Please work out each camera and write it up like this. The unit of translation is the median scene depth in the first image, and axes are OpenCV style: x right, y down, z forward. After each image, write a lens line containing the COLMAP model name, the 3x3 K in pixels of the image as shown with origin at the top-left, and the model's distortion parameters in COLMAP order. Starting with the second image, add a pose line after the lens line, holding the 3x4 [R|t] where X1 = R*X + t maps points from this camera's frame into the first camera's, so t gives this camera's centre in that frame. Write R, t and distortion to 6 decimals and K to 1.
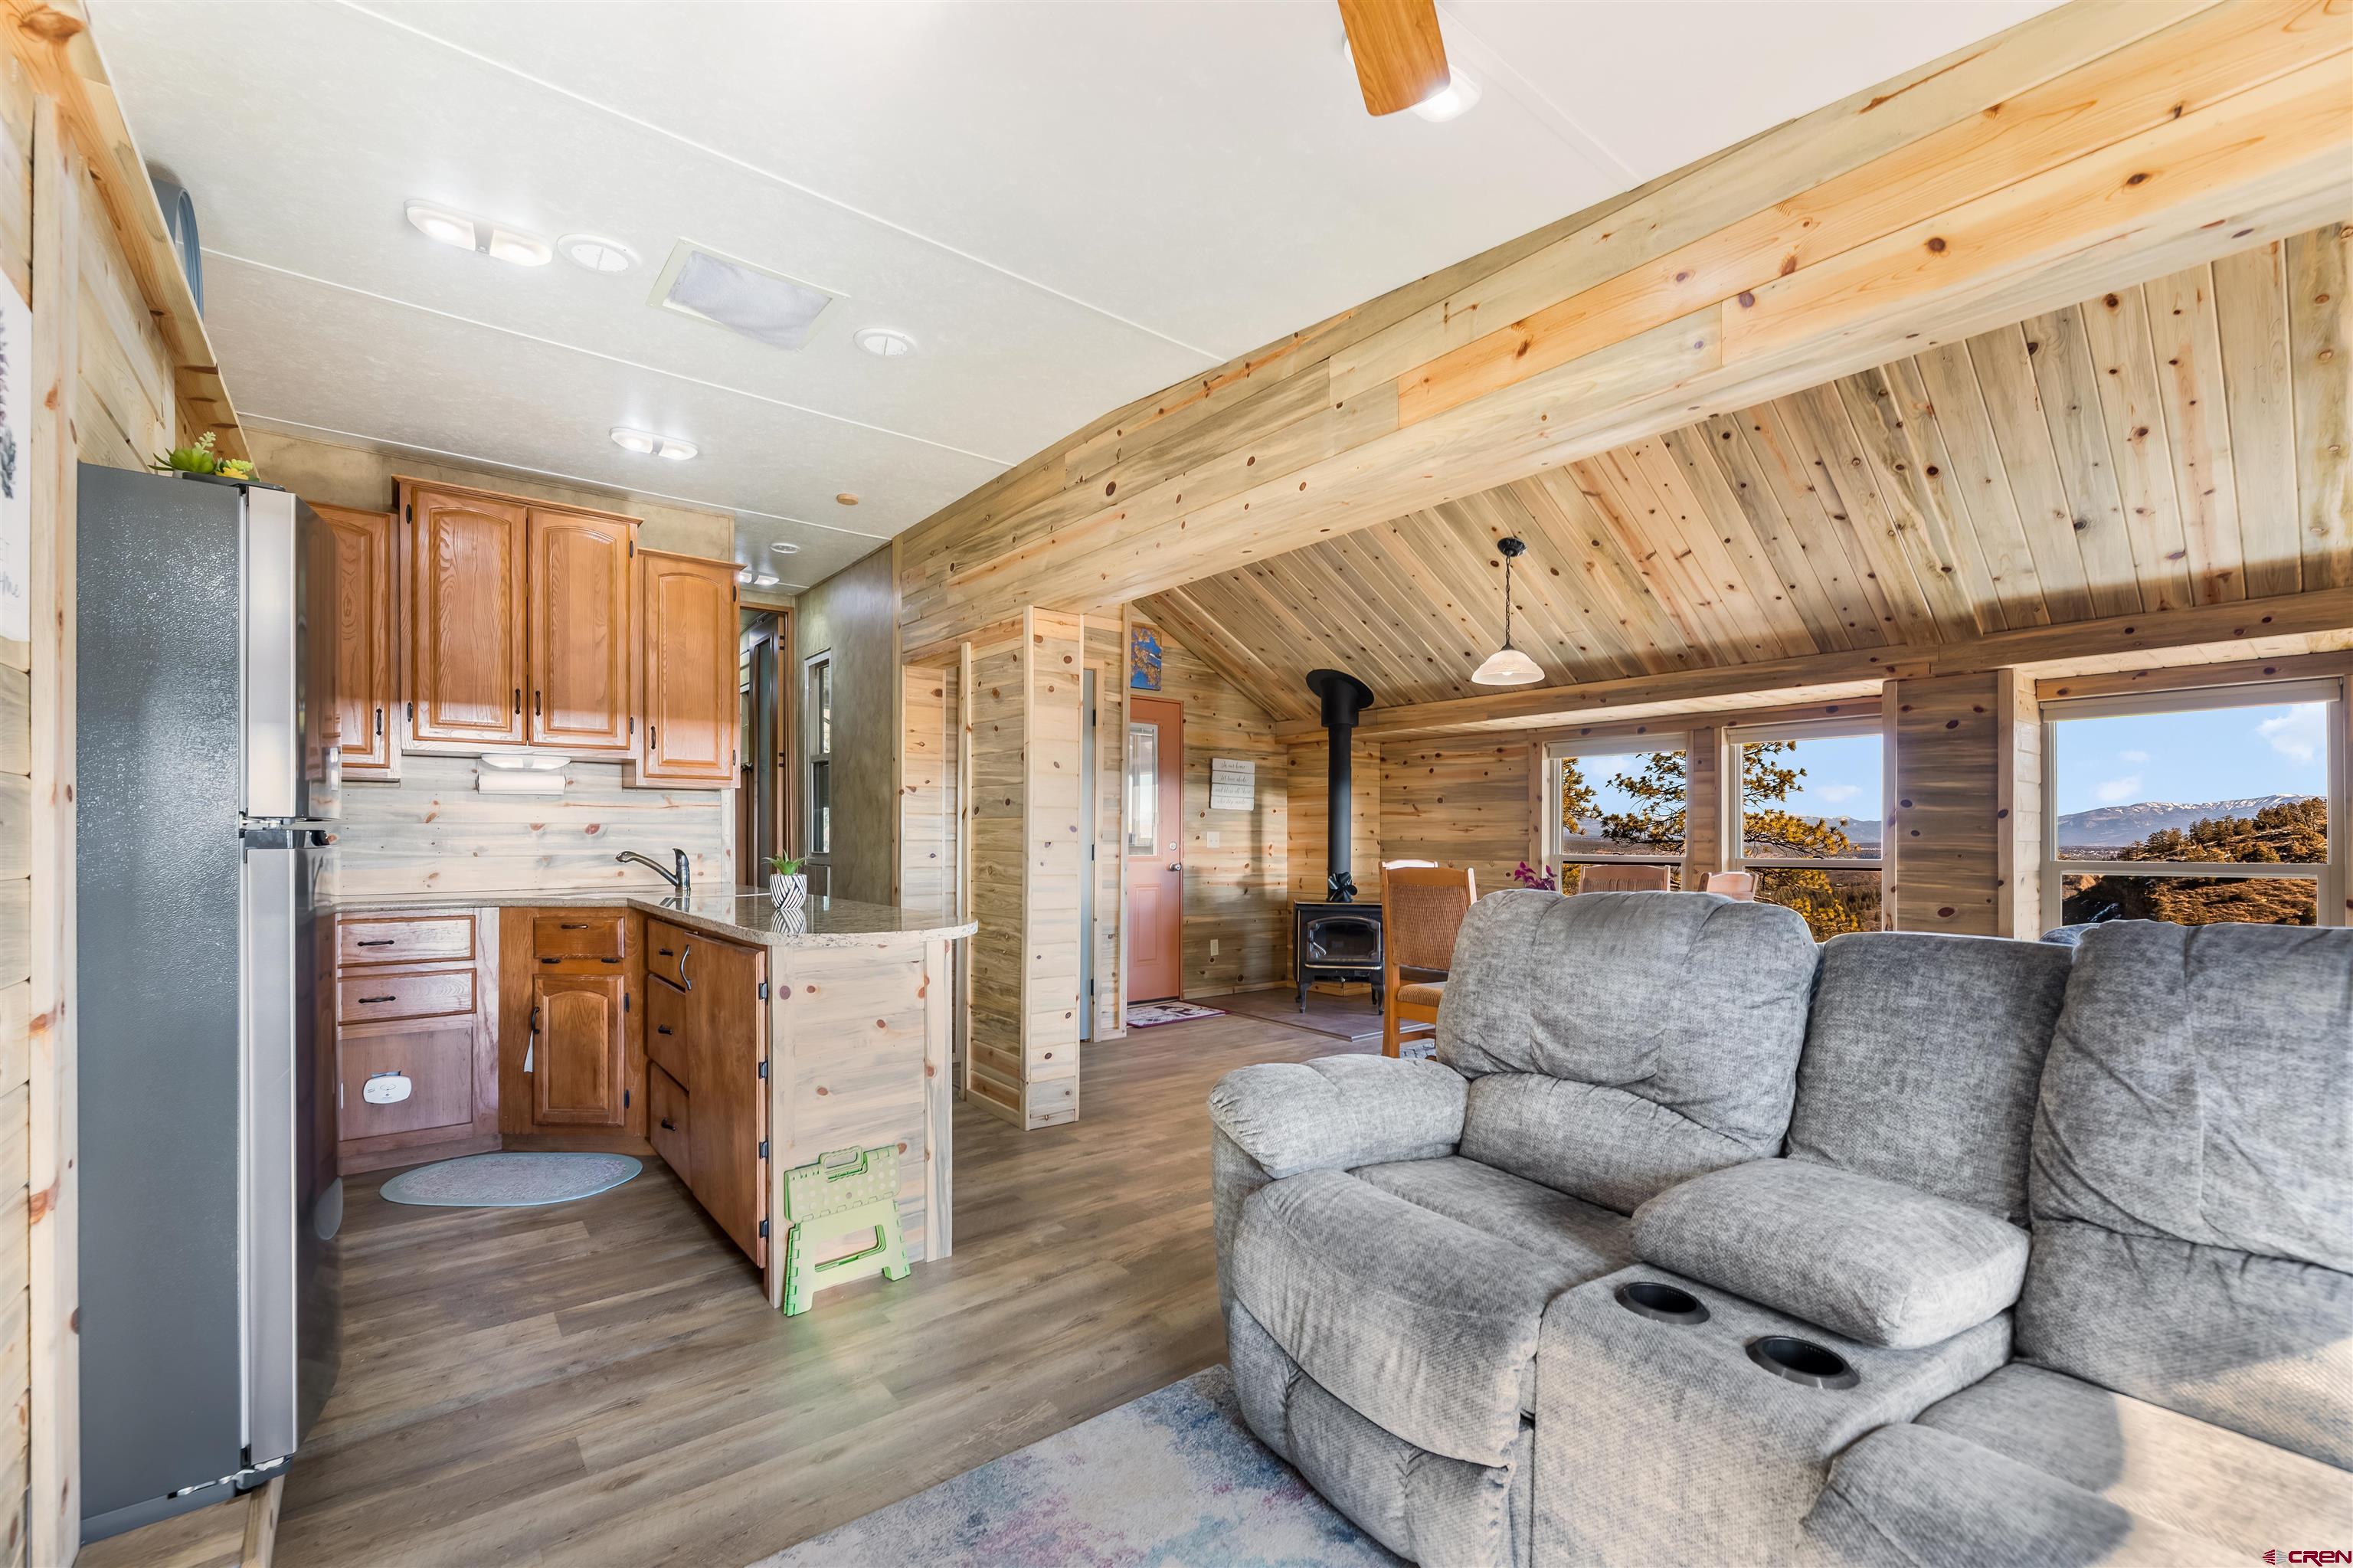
lens RADIAL K [[977.0, 0, 1173.2], [0, 977.0, 837.4], [0, 0, 1]] dist [0.000306, -0.000027]
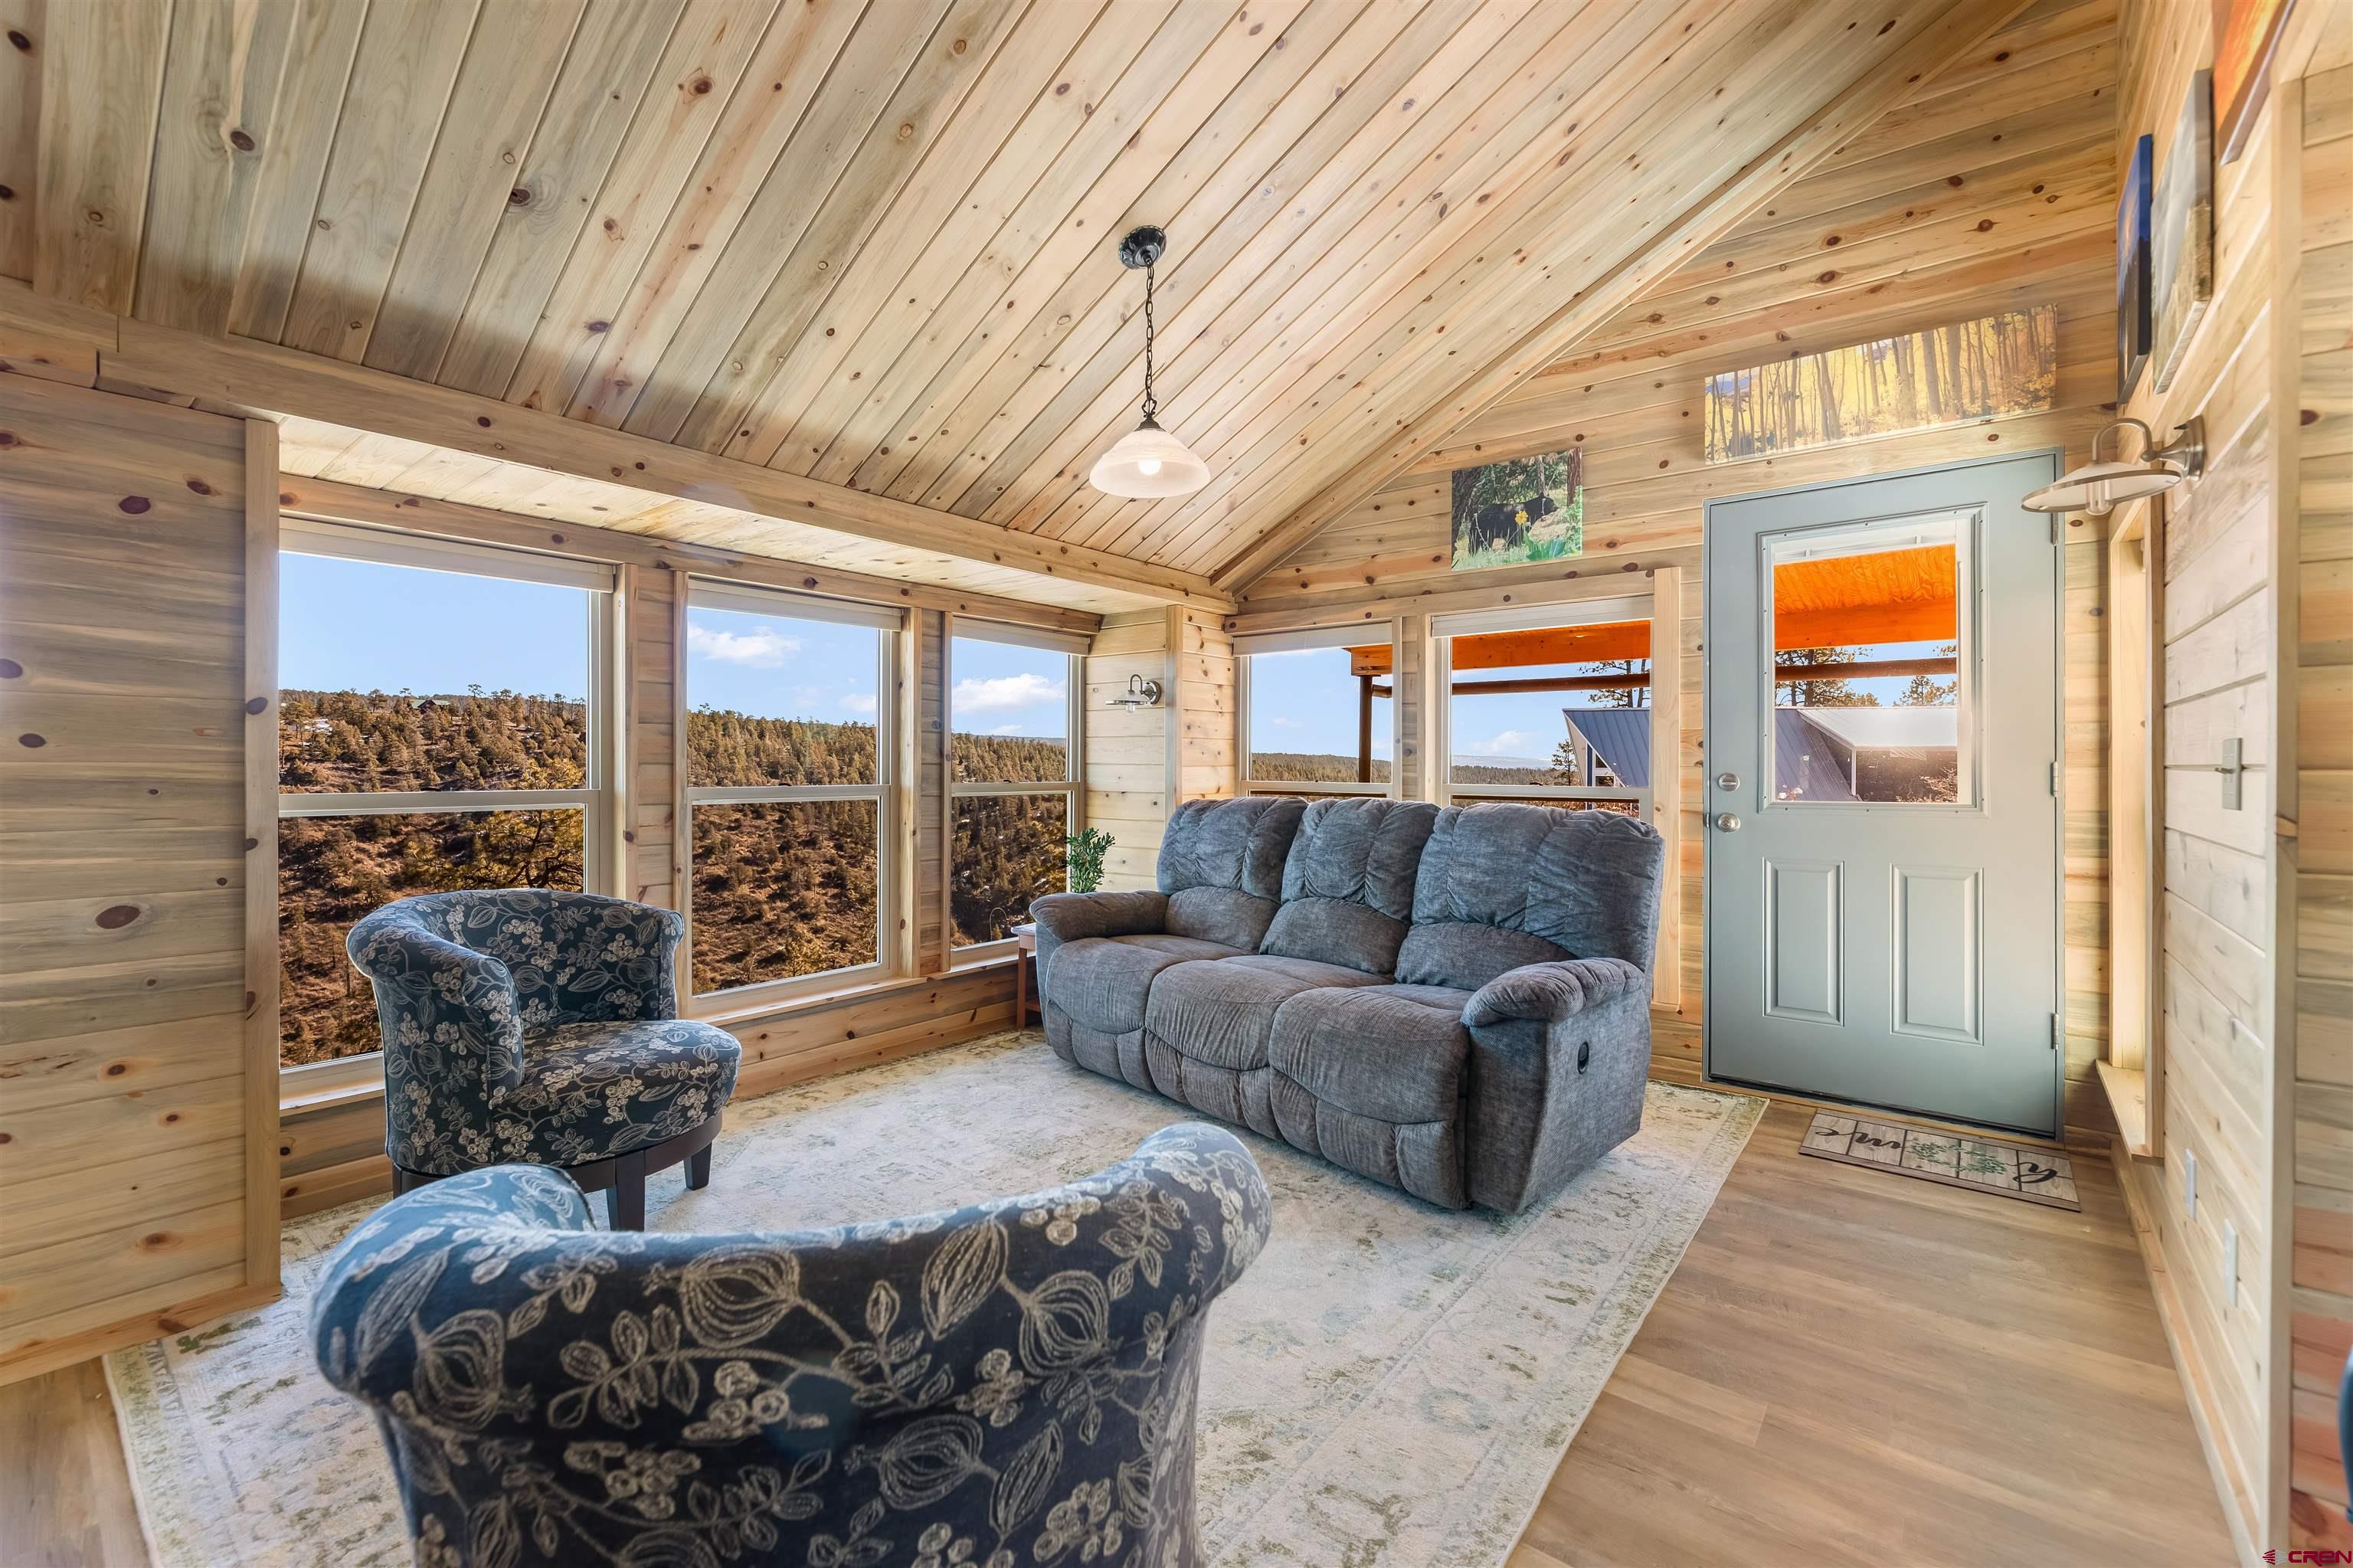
lens RADIAL K [[967.2, 0, 1180.4], [0, 967.2, 769.6], [0, 0, 1]] dist [-0.001845, 0.000079]
pose [[-0.207810, -0.006124, 0.978150, 0.201224], [-0.006922, 0.999965, 0.004790, 0.002131], [-0.978145, -0.005775, -0.207845, 0.489021]]
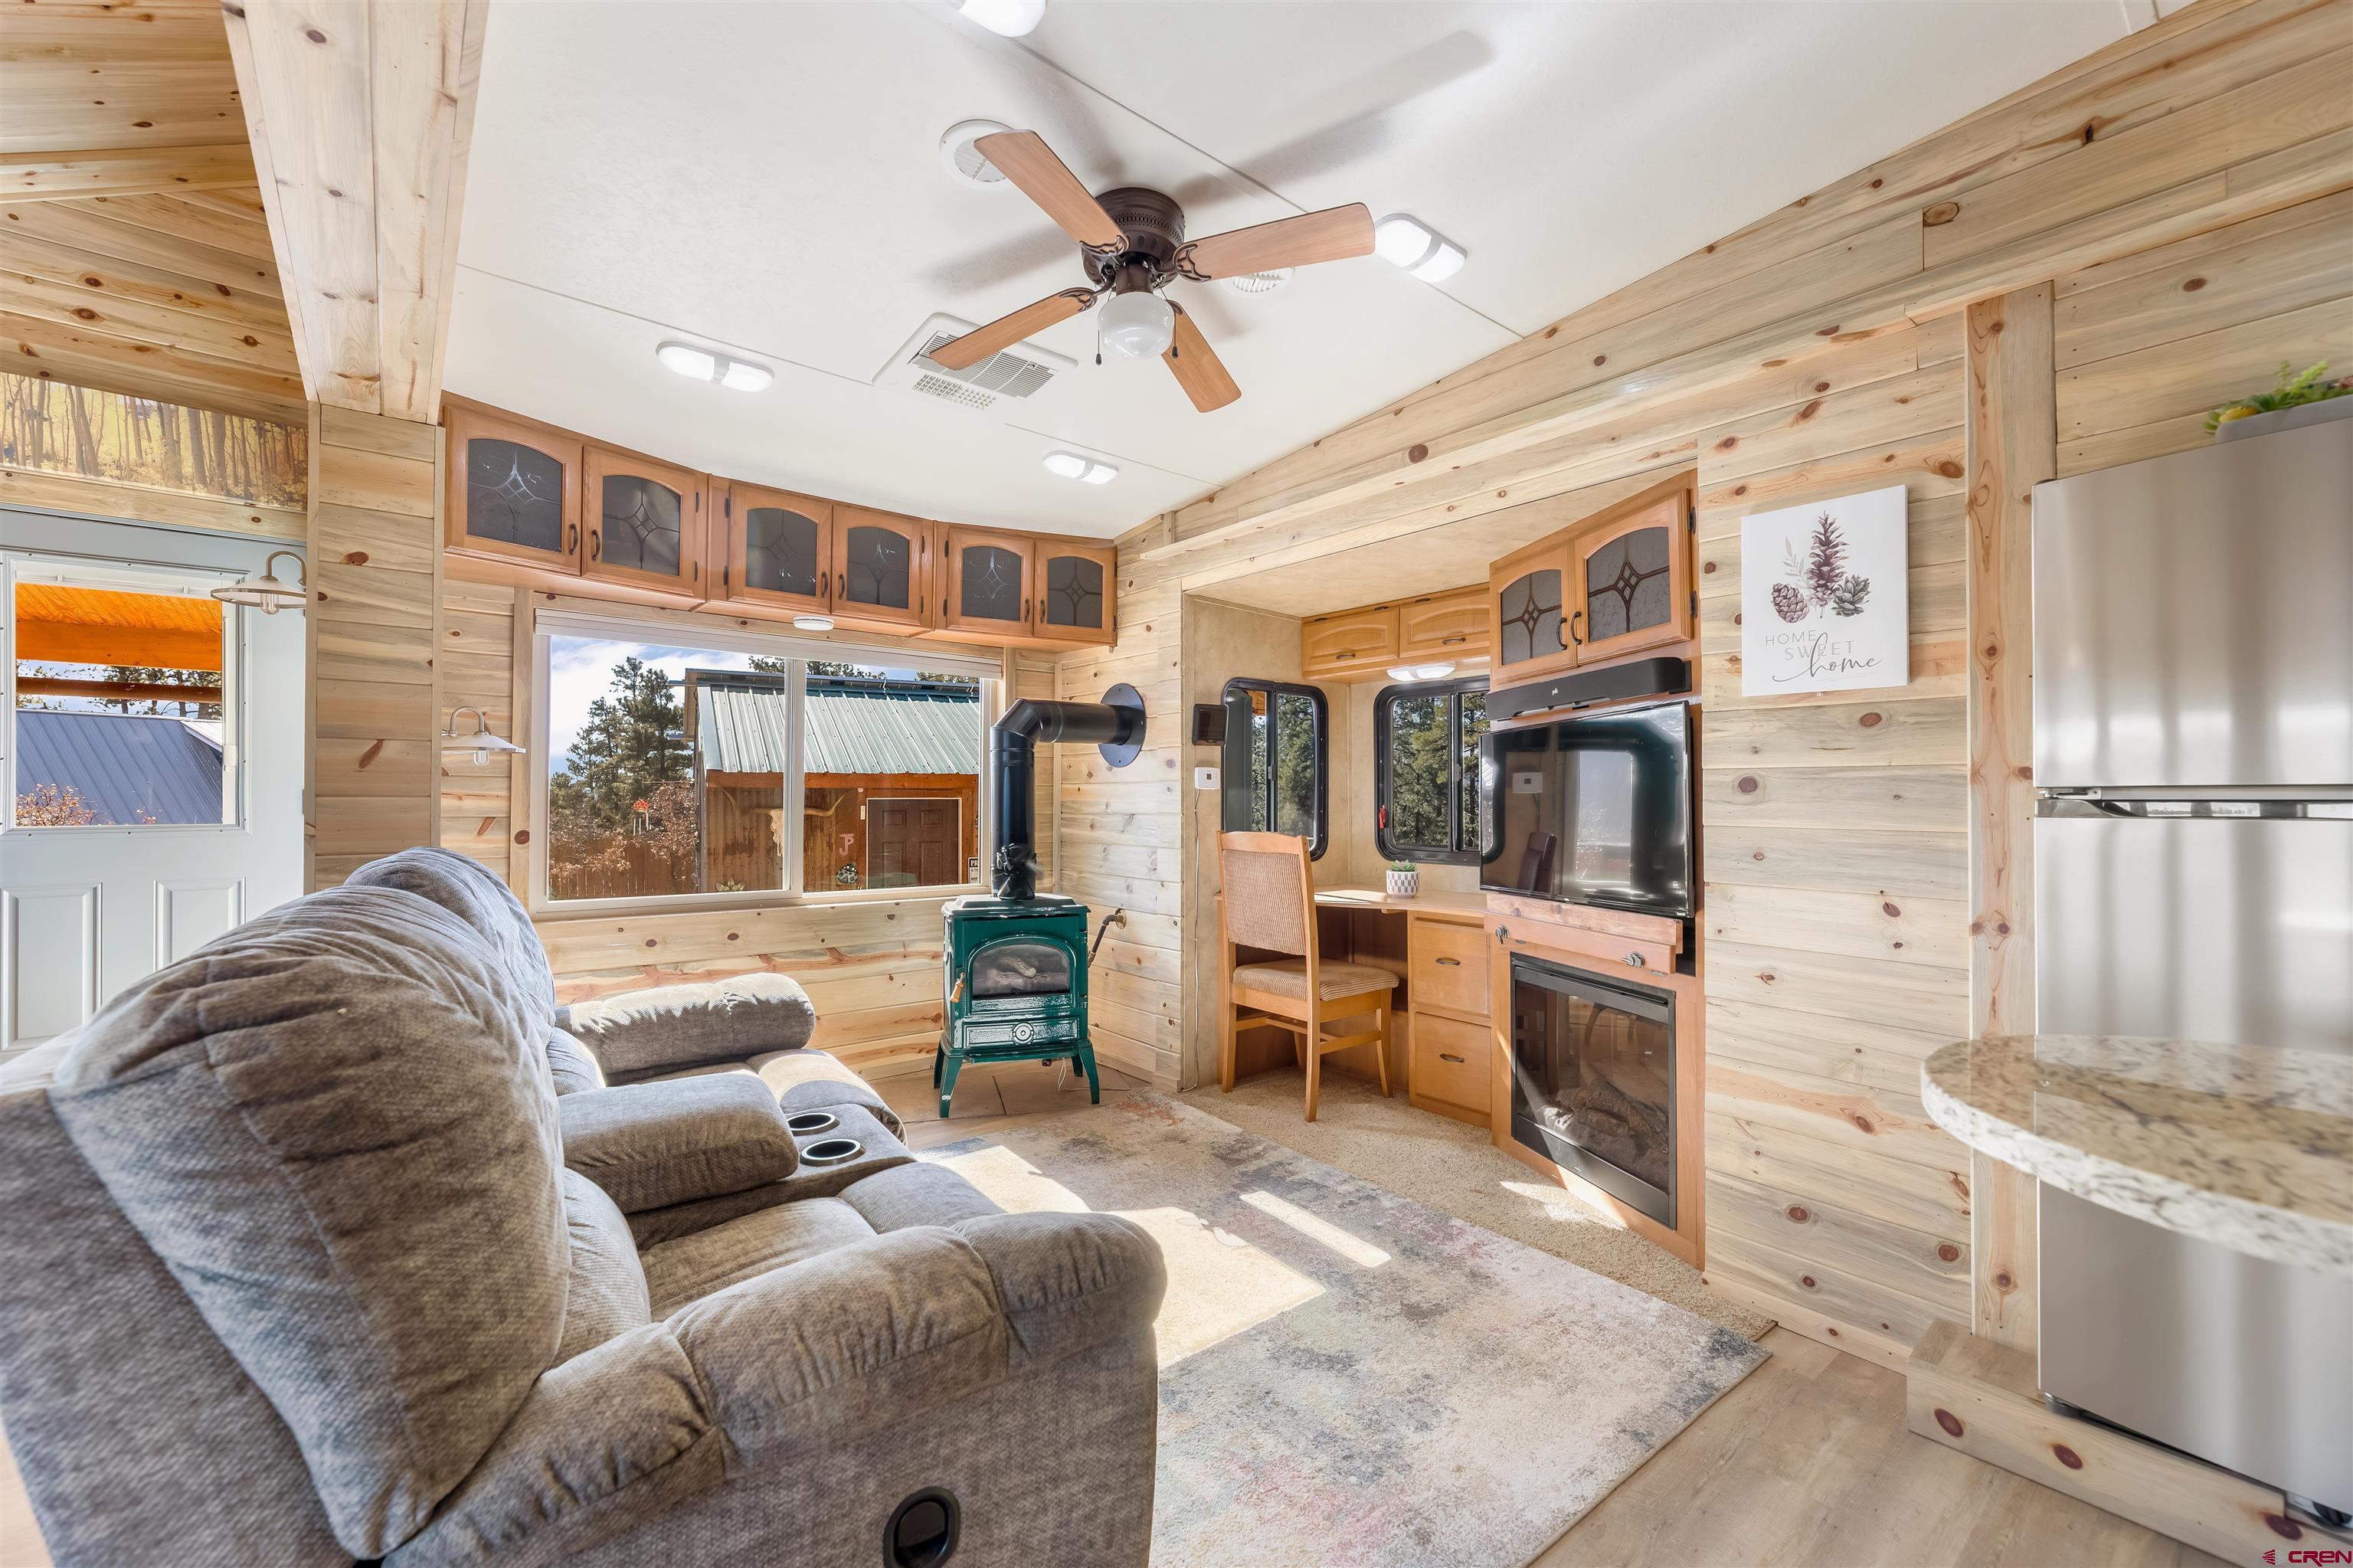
lens RADIAL K [[956.2, 0, 1172.2], [0, 956.2, 788.8], [0, 0, 1]] dist [-0.001262, -0.000263]
pose [[-0.999961, -0.007045, -0.005258, 0.014443], [-0.006996, 0.999933, -0.009273, -0.000844], [0.005323, -0.009236, -0.999943, 0.581658]]
